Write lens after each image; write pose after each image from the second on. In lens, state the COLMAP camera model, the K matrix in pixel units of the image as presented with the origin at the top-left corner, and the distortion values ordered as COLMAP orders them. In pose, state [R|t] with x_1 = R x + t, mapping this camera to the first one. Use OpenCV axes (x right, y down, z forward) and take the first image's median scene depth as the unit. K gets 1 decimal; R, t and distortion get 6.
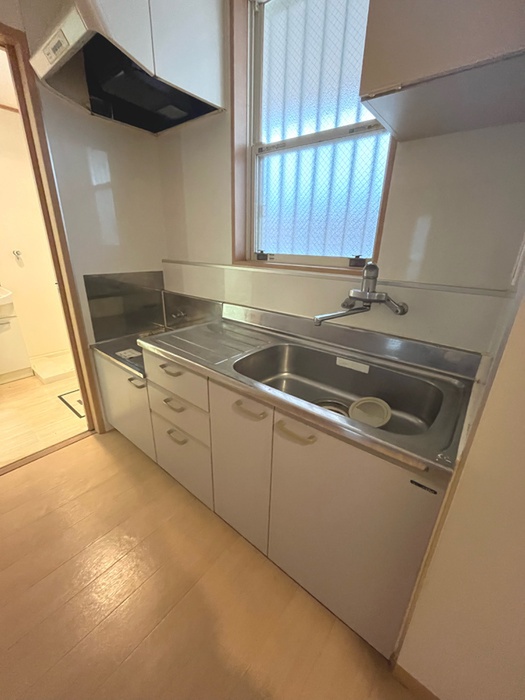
lens RADIAL K [[282.2, 0, 262.5], [0, 282.2, 350.0], [0, 0, 1]] dist [0.000862, -0.000051]
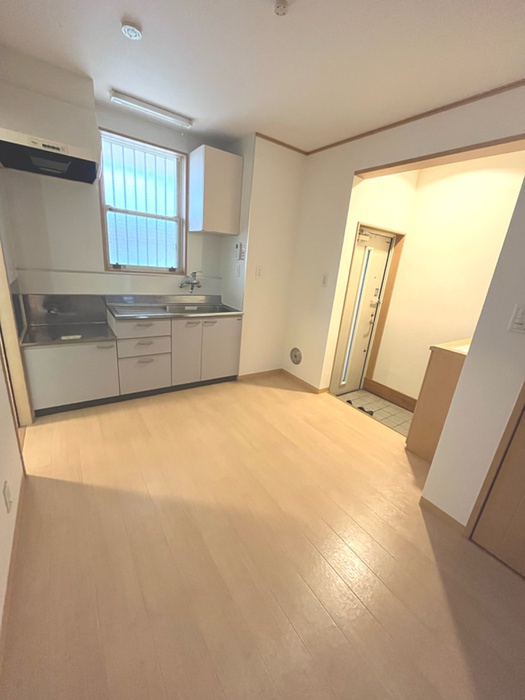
lens RADIAL K [[282.2, 0, 262.5], [0, 282.2, 350.0], [0, 0, 1]] dist [0.000862, -0.000051]
pose [[0.268684, -0.294339, 0.917155, -1.716103], [0.256580, 0.939636, 0.226388, -0.002994], [-0.928426, 0.174496, 0.327987, -0.380182]]
